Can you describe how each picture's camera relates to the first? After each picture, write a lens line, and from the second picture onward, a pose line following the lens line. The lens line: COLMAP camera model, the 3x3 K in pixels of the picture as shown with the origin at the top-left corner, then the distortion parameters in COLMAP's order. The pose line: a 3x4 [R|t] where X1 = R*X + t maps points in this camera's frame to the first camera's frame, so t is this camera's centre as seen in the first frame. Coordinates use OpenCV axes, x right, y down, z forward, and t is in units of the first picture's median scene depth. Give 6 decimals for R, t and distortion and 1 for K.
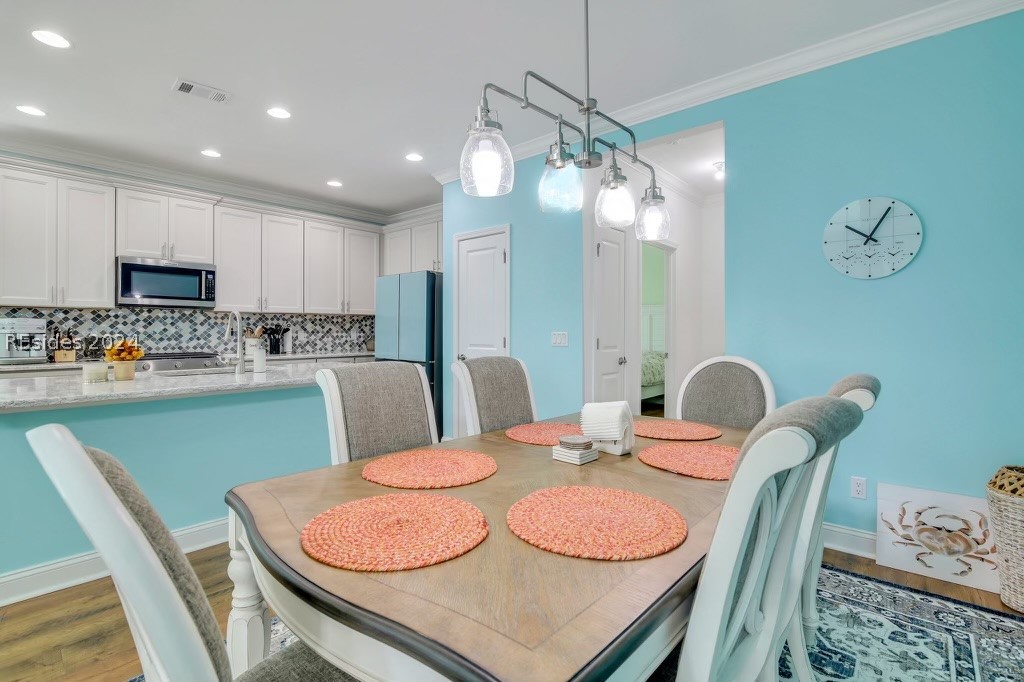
lens RADIAL K [[471.6, 0, 514.9], [0, 471.6, 333.5], [0, 0, 1]] dist [-0.025892, 0.003530]
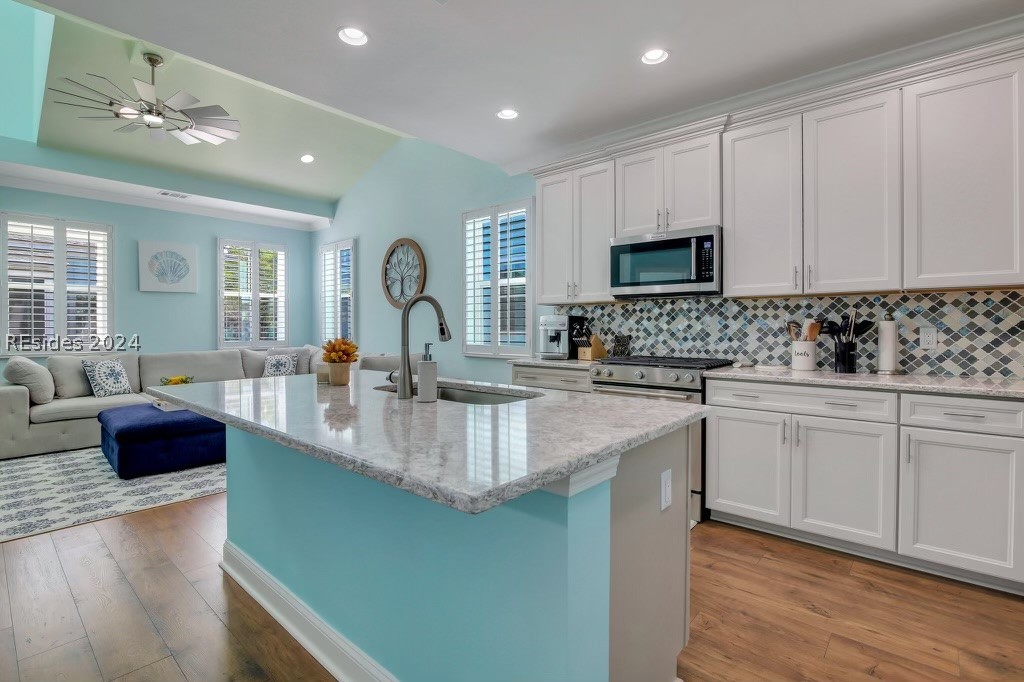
lens RADIAL K [[471.6, 0, 514.9], [0, 471.6, 331.7], [0, 0, 1]] dist [-0.025892, 0.003530]
pose [[0.007968, 0.011435, -0.999903, 0.001516], [-0.004784, 0.999924, 0.011397, -0.006556], [0.999957, 0.004693, 0.008022, 0.705392]]
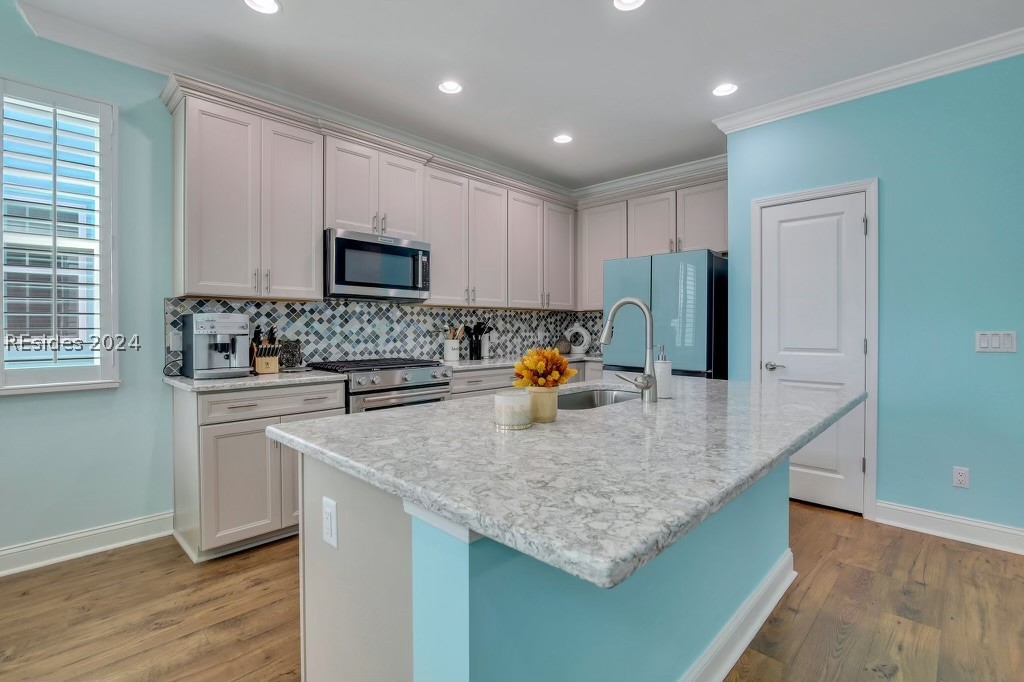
lens RADIAL K [[471.6, 0, 508.6], [0, 471.6, 332.9], [0, 0, 1]] dist [-0.025892, 0.003530]
pose [[0.998309, -0.001442, -0.058112, -0.461662], [0.001576, 0.999996, 0.002259, -0.003073], [0.058109, -0.002346, 0.998307, 0.240961]]
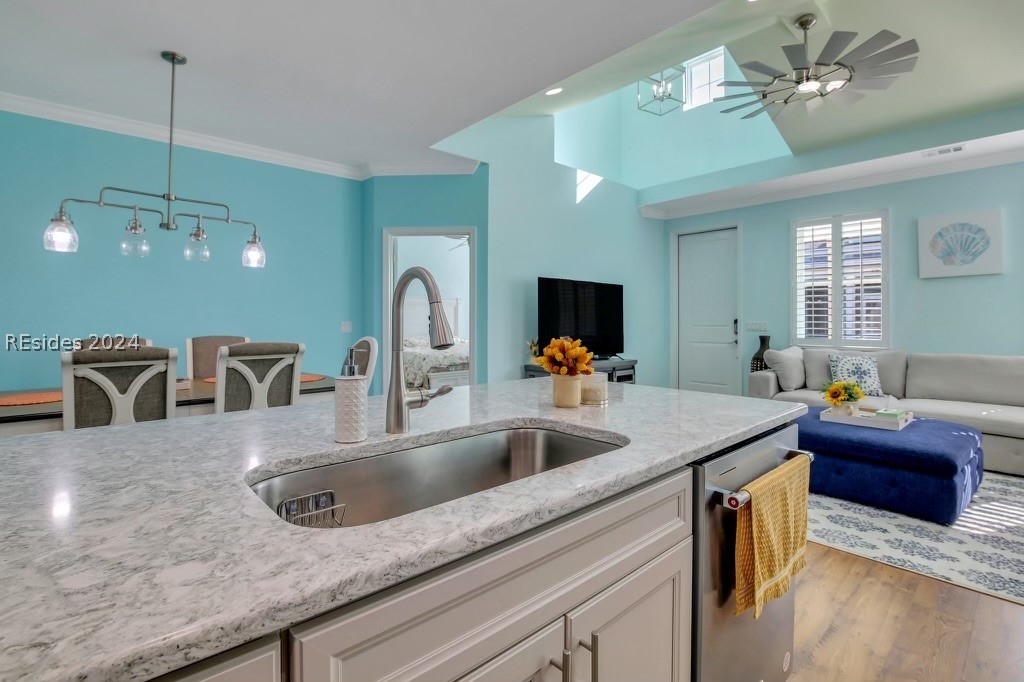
lens RADIAL K [[471.6, 0, 509.1], [0, 471.6, 318.7], [0, 0, 1]] dist [-0.025892, 0.003530]
pose [[-0.991327, -0.000170, 0.131420, -0.459773], [0.000235, 0.999995, 0.003070, -0.008883], [-0.131420, 0.003074, -0.991322, 0.862834]]
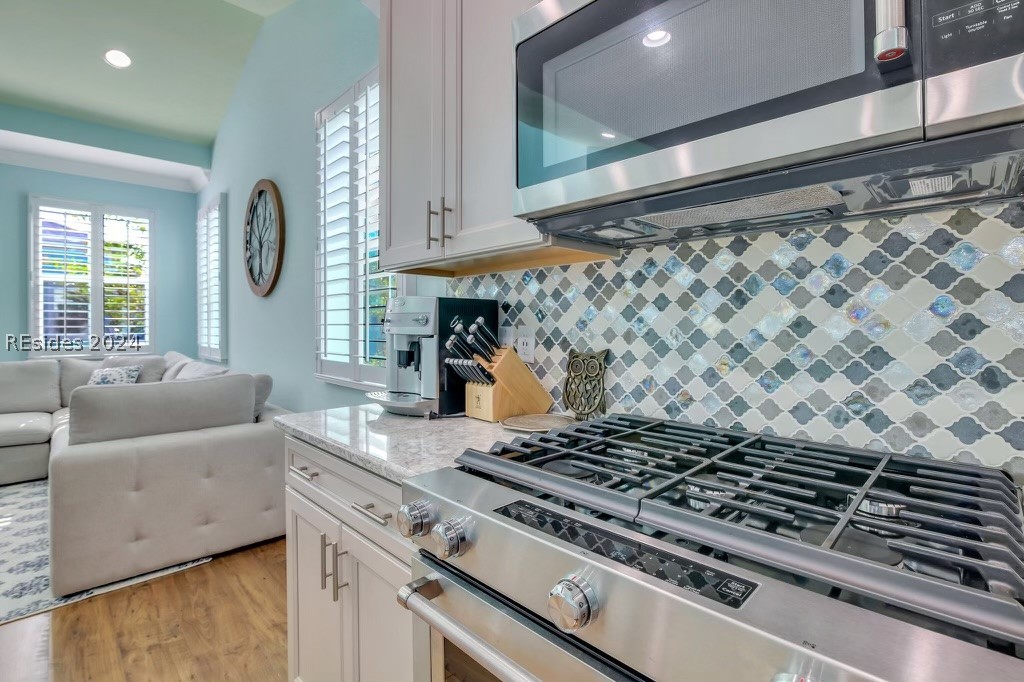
lens RADIAL K [[471.6, 0, 515.2], [0, 471.6, 323.4], [0, 0, 1]] dist [-0.025892, 0.003530]
pose [[-0.071638, -0.002289, -0.997428, -0.524603], [-0.003744, 0.999991, -0.002026, -0.007825], [0.997424, 0.003590, -0.071646, 0.875597]]
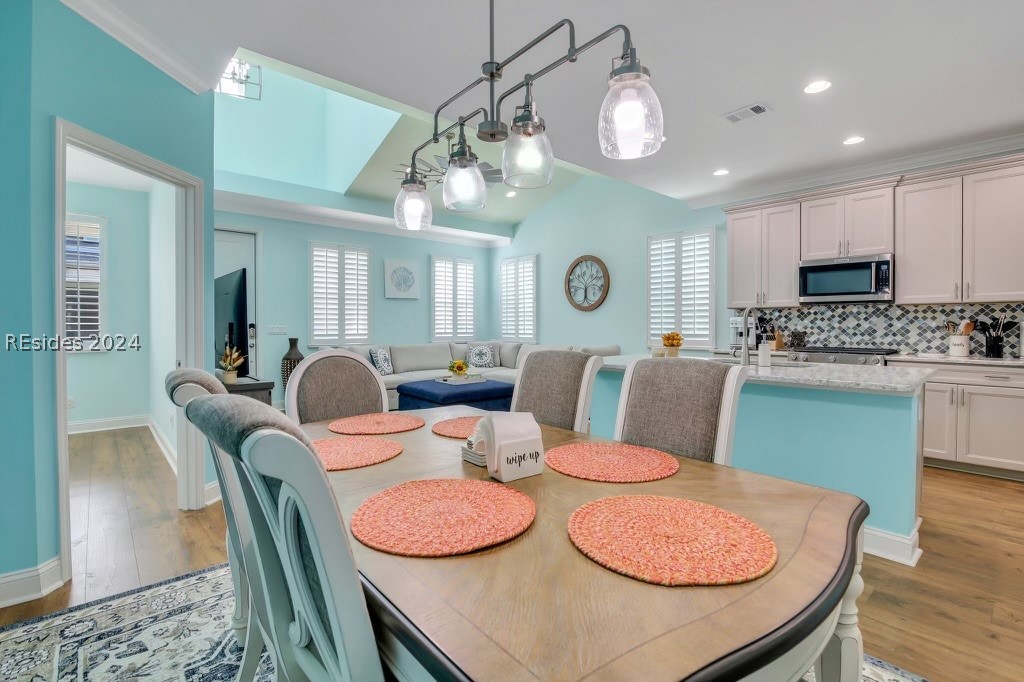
lens RADIAL K [[471.6, 0, 513.2], [0, 471.6, 329.7], [0, 0, 1]] dist [-0.025892, 0.003530]
pose [[-0.126500, 0.007581, -0.991938, 0.340498], [-0.007927, 0.999931, 0.008653, -0.000646], [0.991935, 0.008958, -0.126431, 0.380462]]
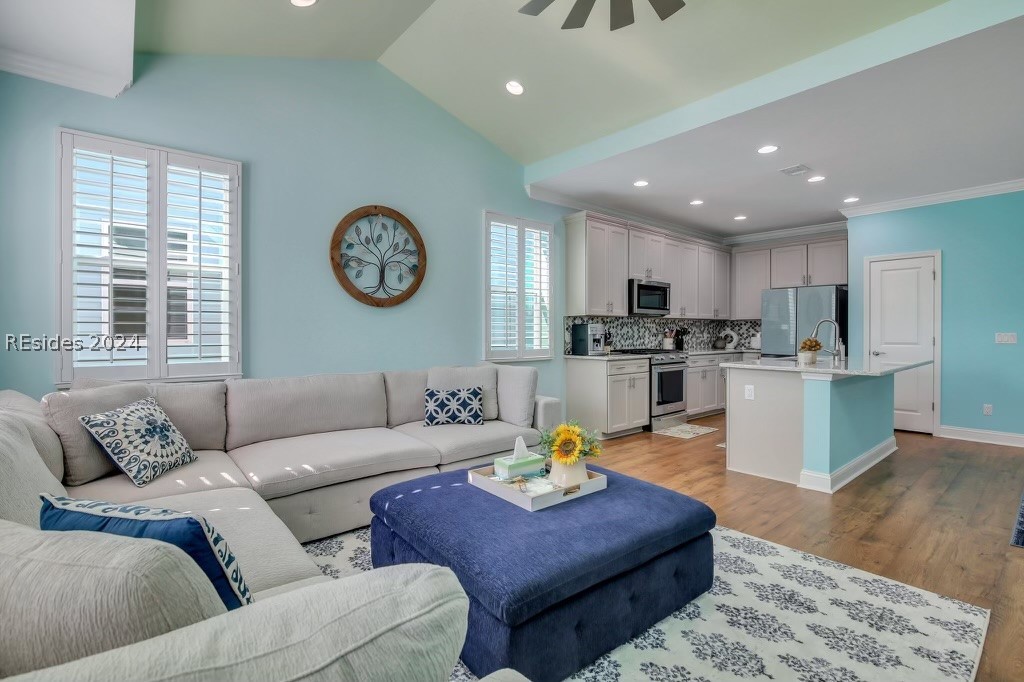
lens RADIAL K [[471.6, 0, 504.8], [0, 471.6, 336.7], [0, 0, 1]] dist [-0.025892, 0.003530]
pose [[0.986697, 0.000280, -0.162568, -0.872440], [0.000144, 0.999997, 0.002597, 0.002311], [0.162568, -0.002586, 0.986694, -0.395384]]
